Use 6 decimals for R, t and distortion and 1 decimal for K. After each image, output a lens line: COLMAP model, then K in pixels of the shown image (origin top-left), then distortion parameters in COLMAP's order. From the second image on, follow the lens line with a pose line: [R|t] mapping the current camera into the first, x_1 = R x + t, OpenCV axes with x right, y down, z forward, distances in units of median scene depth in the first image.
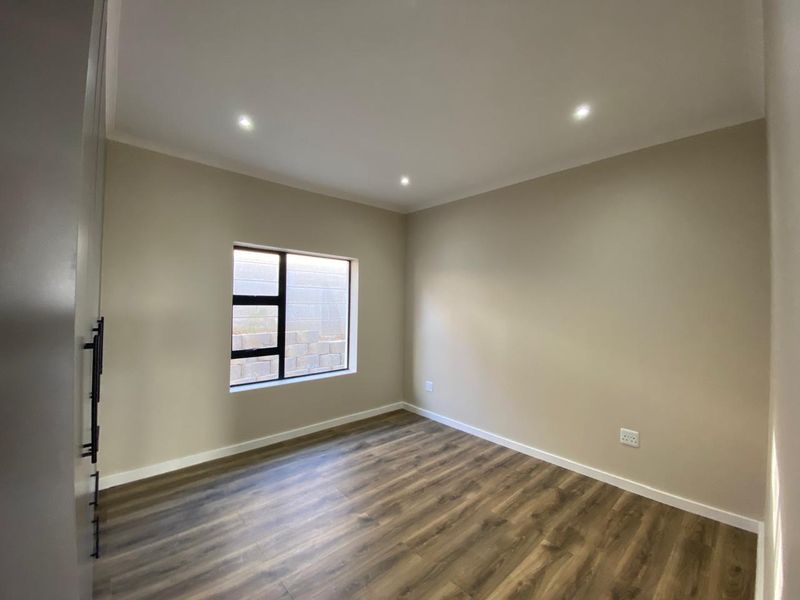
lens RADIAL K [[322.5, 0, 400.0], [0, 322.5, 300.0], [0, 0, 1]] dist [0.000953, -0.000288]
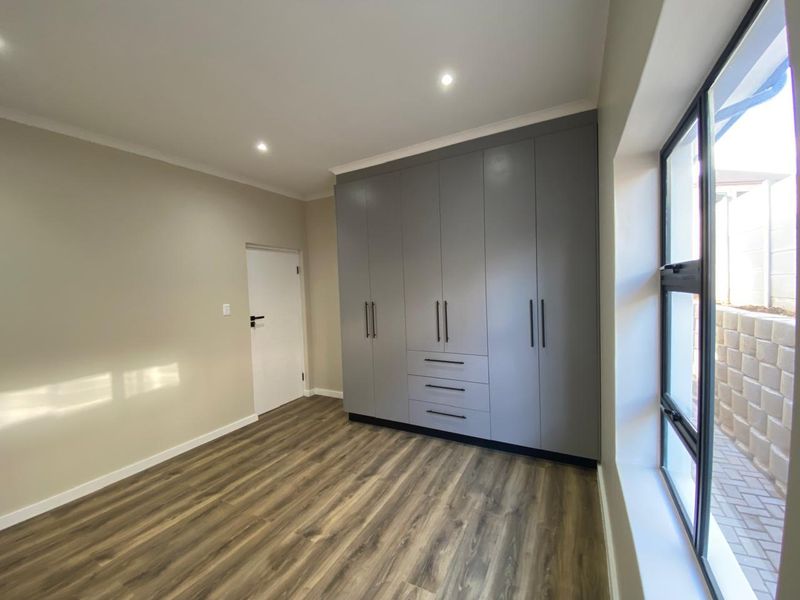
lens RADIAL K [[322.5, 0, 400.0], [0, 322.5, 300.0], [0, 0, 1]] dist [0.000953, -0.000288]
pose [[-0.938775, 0.043611, -0.341761, -0.059154], [0.038745, 0.999027, 0.021054, 0.009013], [0.342347, 0.006524, -0.939551, 2.002871]]
